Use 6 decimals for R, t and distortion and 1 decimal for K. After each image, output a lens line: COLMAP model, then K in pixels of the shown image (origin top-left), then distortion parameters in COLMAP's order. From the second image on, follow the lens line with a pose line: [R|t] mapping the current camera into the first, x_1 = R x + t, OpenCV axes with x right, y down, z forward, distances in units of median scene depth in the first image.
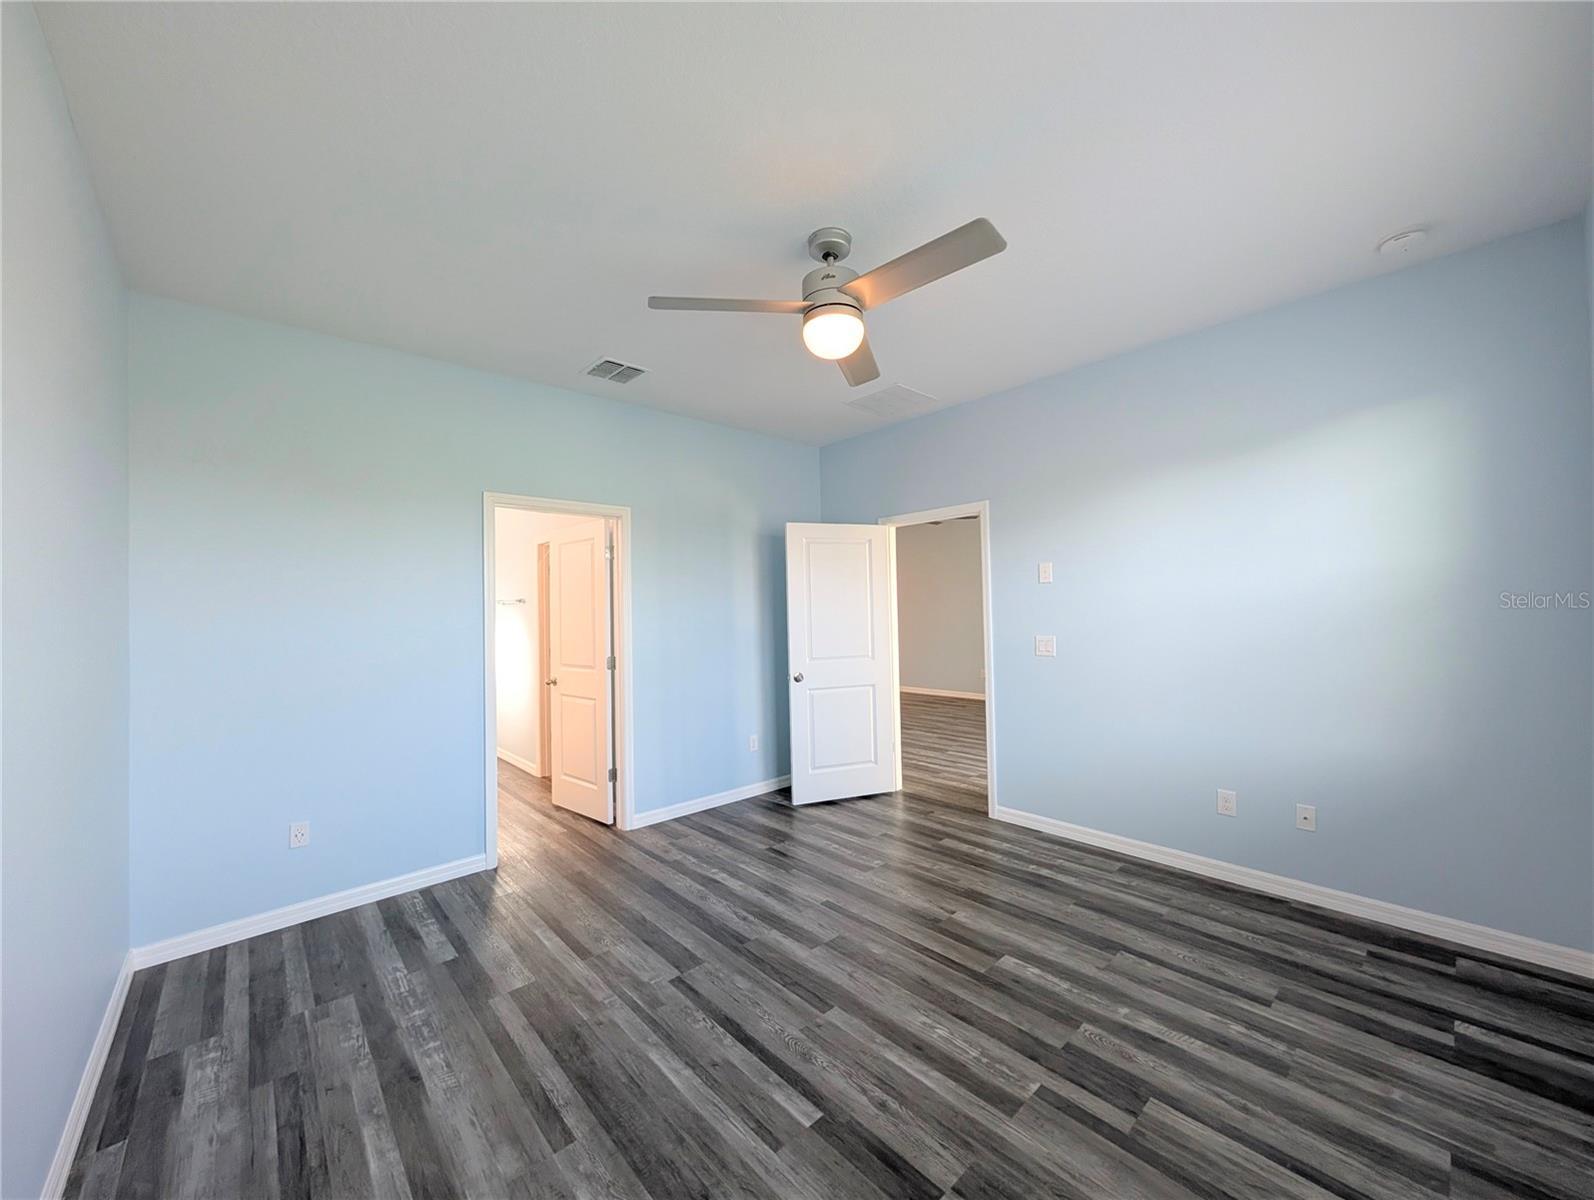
lens RADIAL K [[606.0, 0, 799.1], [0, 606.0, 598.4], [0, 0, 1]] dist [0.001652, 0.000108]
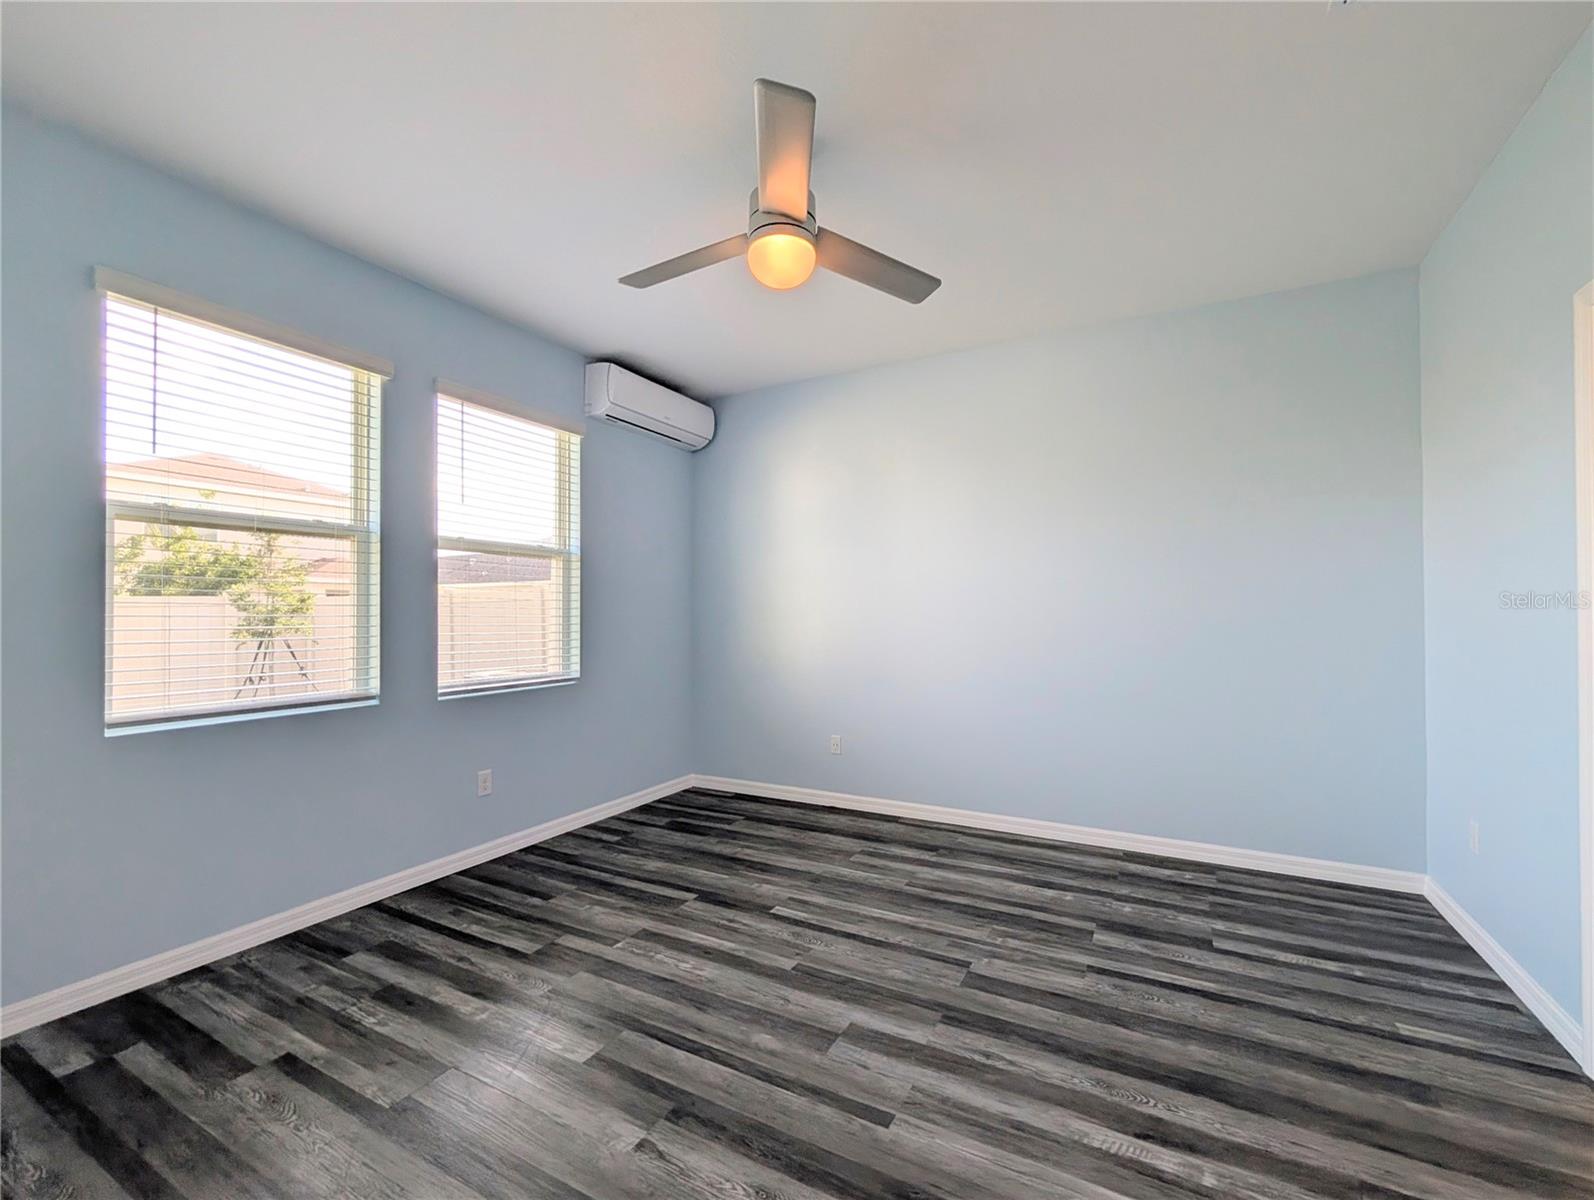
lens RADIAL K [[675.2, 0, 799.1], [0, 675.2, 604.3], [0, 0, 1]] dist [0.001796, 0.000013]
pose [[-0.944725, 0.021292, -0.327173, 0.379039], [0.031825, 0.999132, -0.026874, 0.101597], [0.326317, -0.035801, -0.944582, 1.987901]]
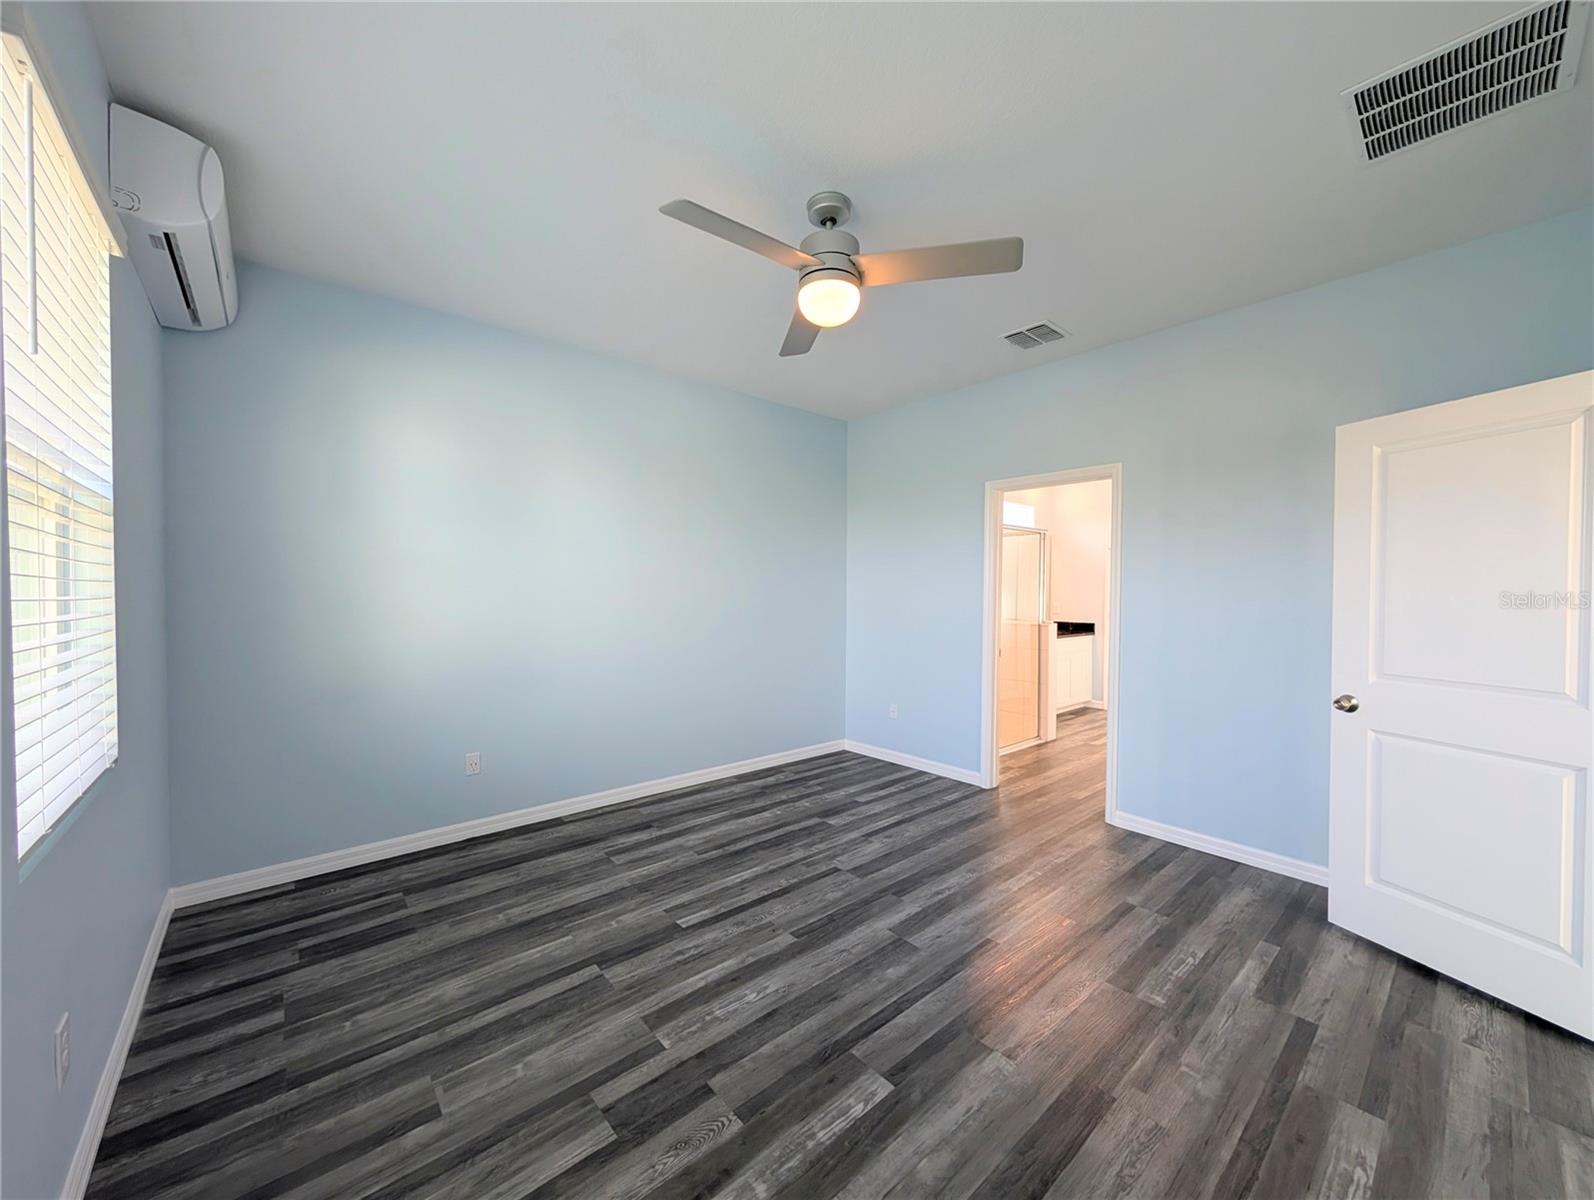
lens RADIAL K [[606.0, 0, 799.1], [0, 606.0, 598.4], [0, 0, 1]] dist [0.001652, 0.000108]
pose [[-0.024311, 0.036701, -0.999031, 1.093008], [0.015048, 0.999226, 0.036342, 0.012901], [0.999591, -0.014150, -0.024845, 0.997755]]
